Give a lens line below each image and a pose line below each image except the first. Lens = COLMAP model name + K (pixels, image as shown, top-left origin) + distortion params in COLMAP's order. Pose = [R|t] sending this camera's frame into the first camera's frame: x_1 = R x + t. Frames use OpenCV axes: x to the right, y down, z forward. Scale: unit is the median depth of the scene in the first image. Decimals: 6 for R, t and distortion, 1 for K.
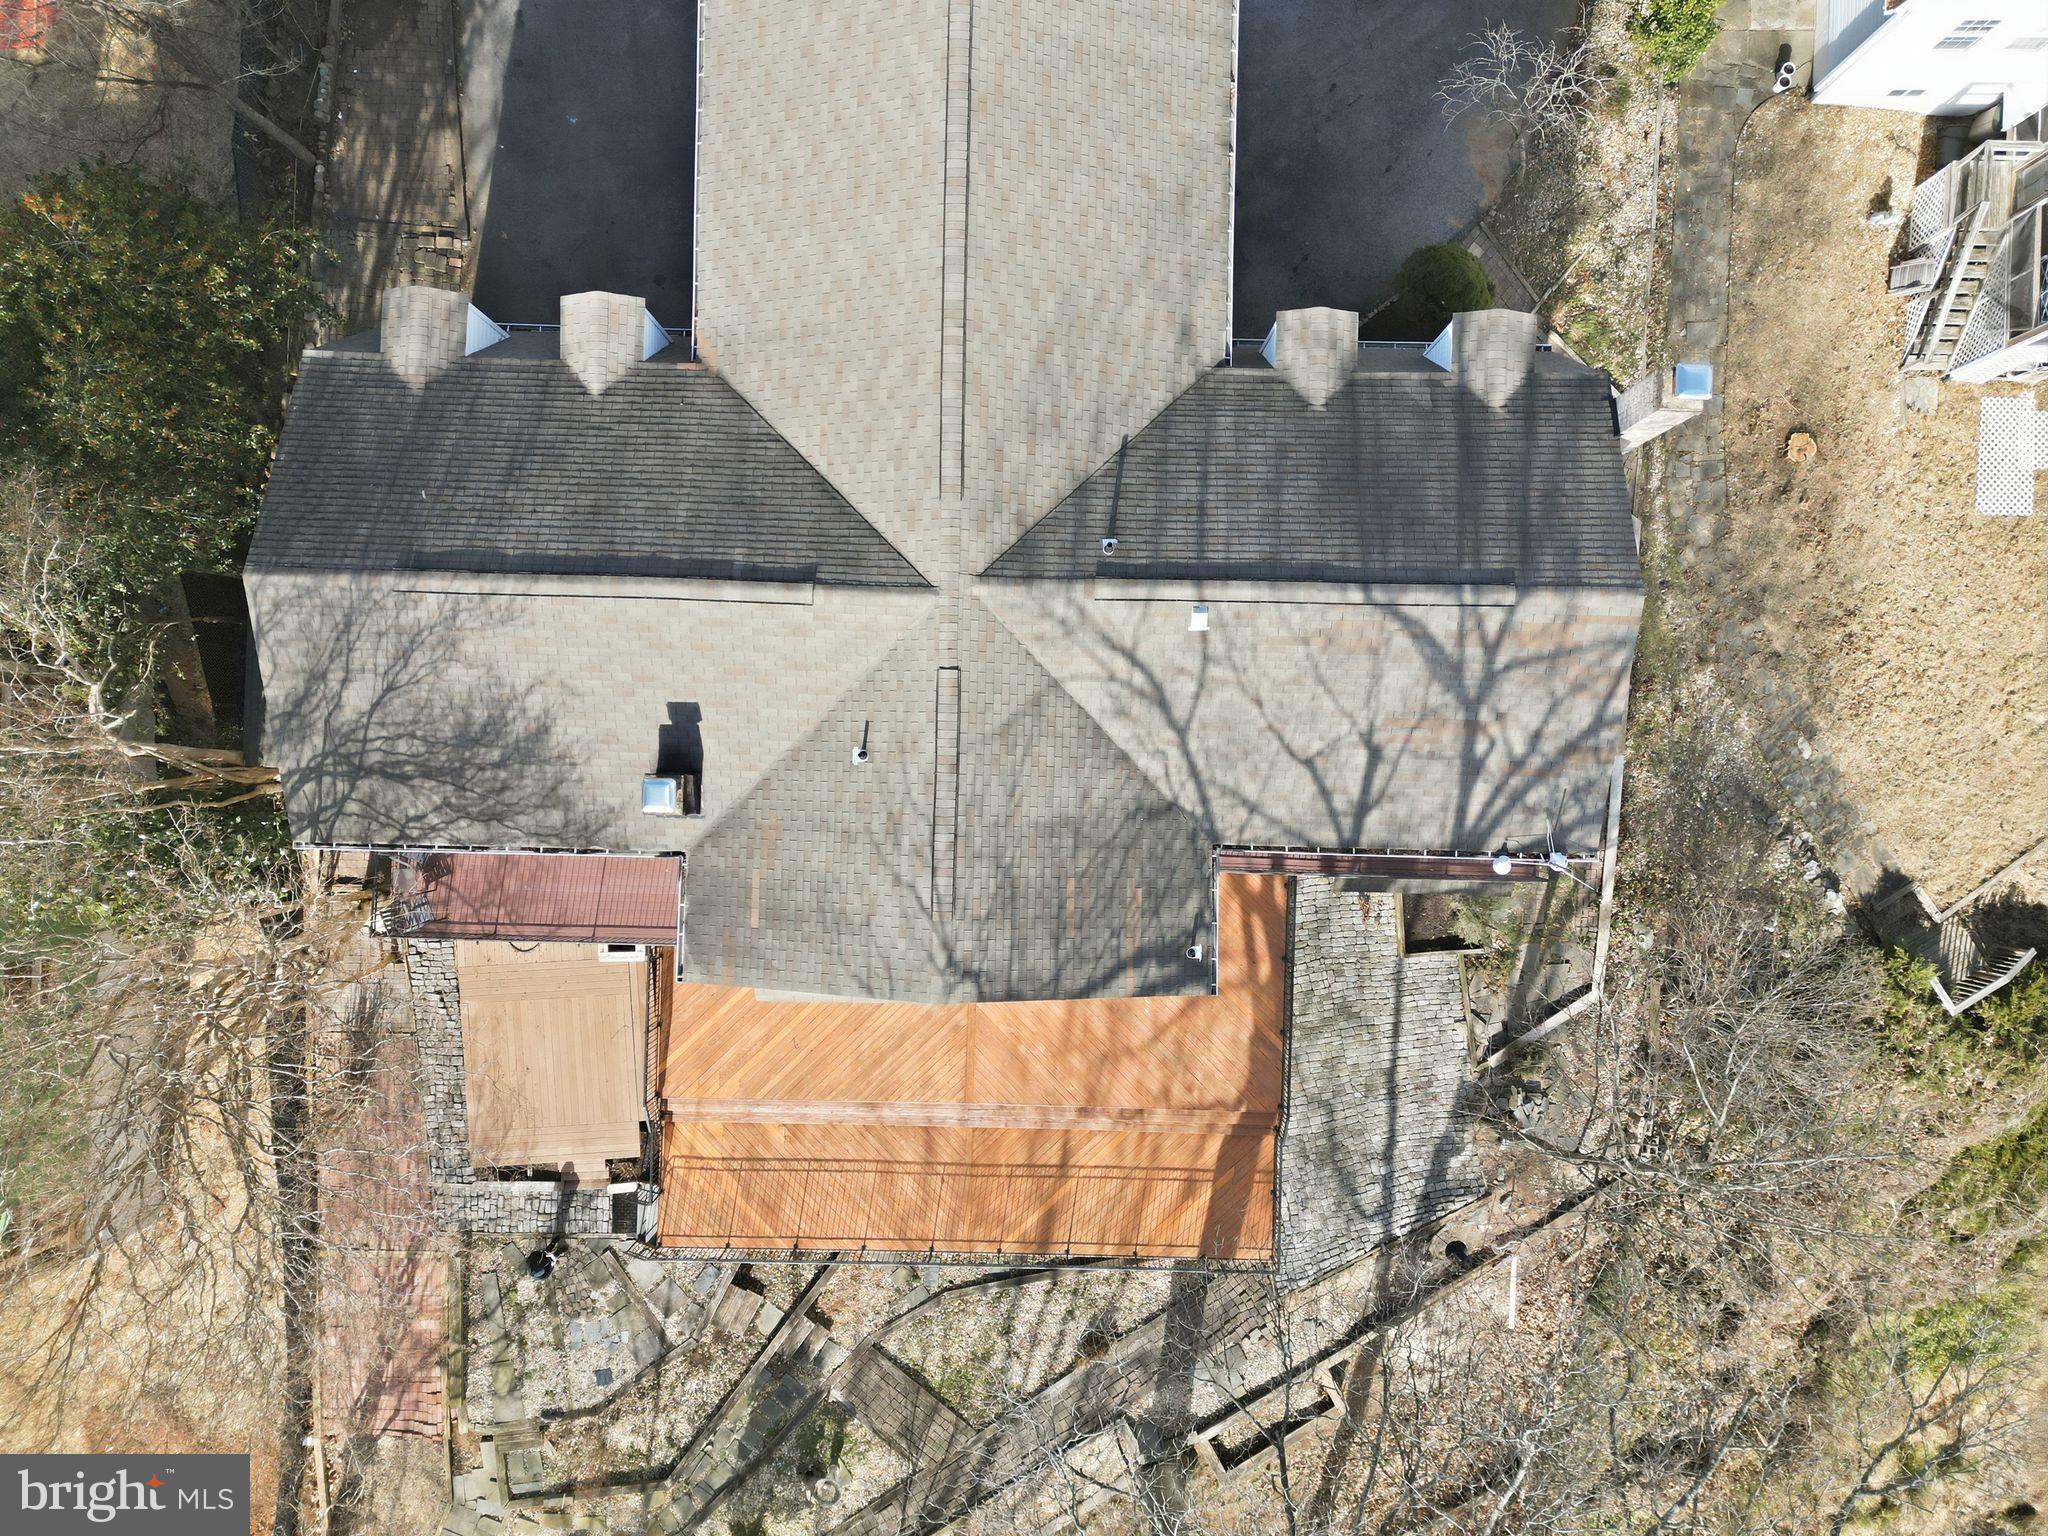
lens RADIAL K [[1399.3, 0, 1024.0], [0, 1399.3, 768.0], [0, 0, 1]] dist [0.064379, -0.059997]
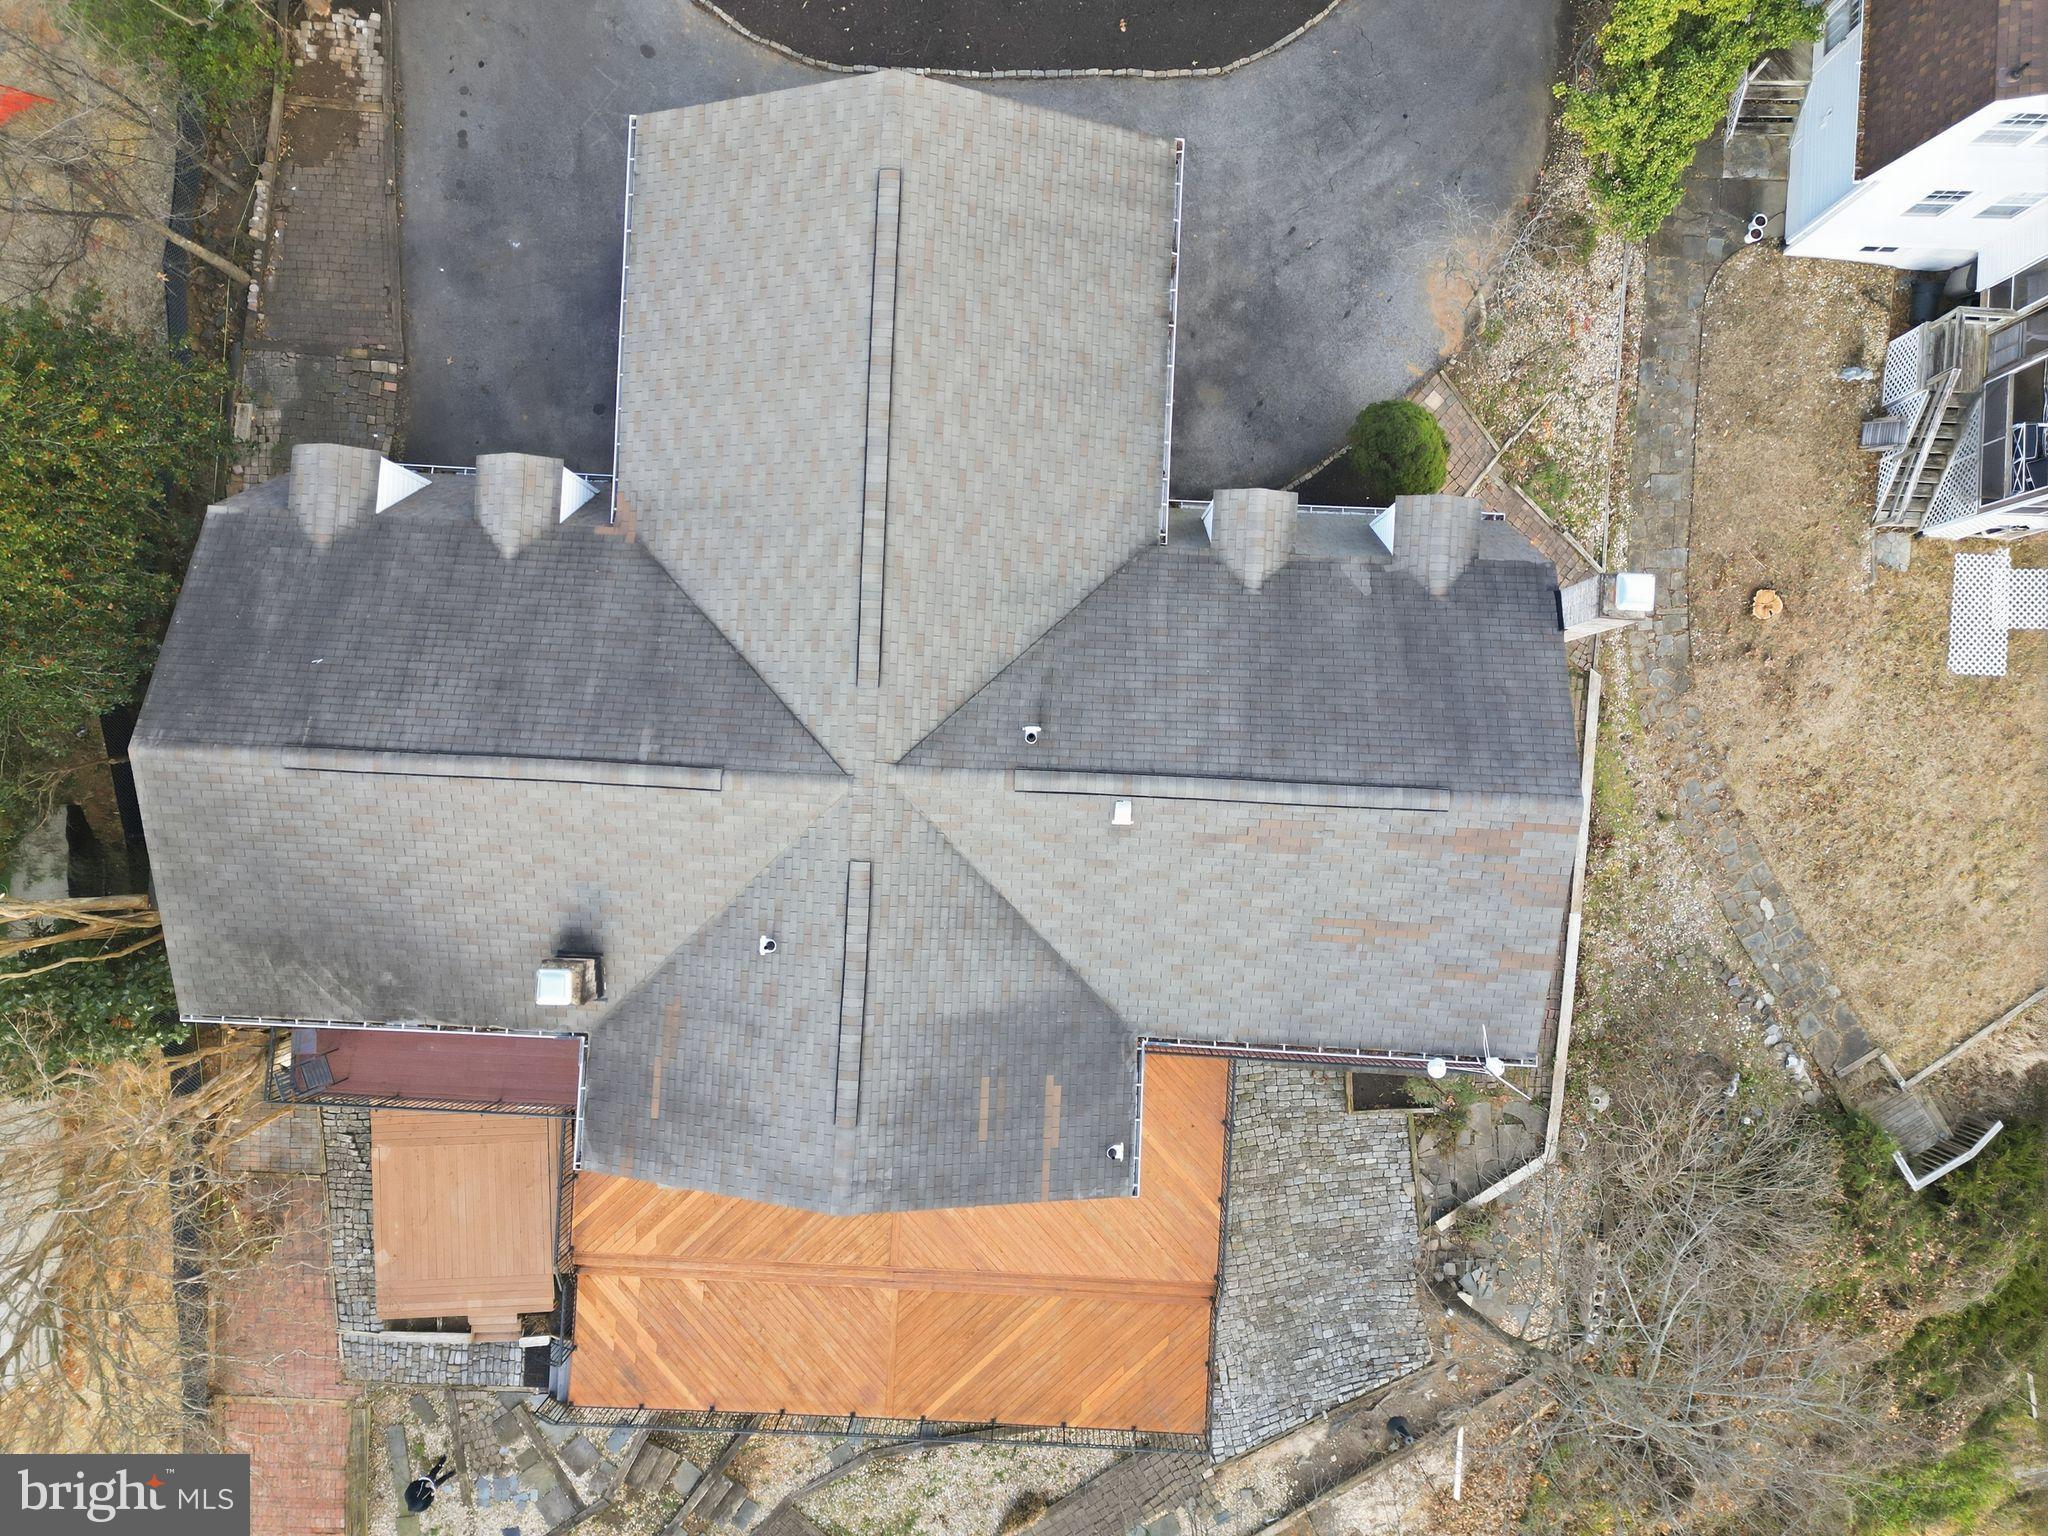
lens RADIAL K [[1405.4, 0, 1024.0], [0, 1405.4, 768.0], [0, 0, 1]] dist [0.062485, -0.055777]
pose [[0.999717, 0.023697, -0.002004, 0.042787], [-0.023718, 0.999657, -0.011123, -0.091864], [0.001740, 0.011167, 0.999936, 0.023502]]
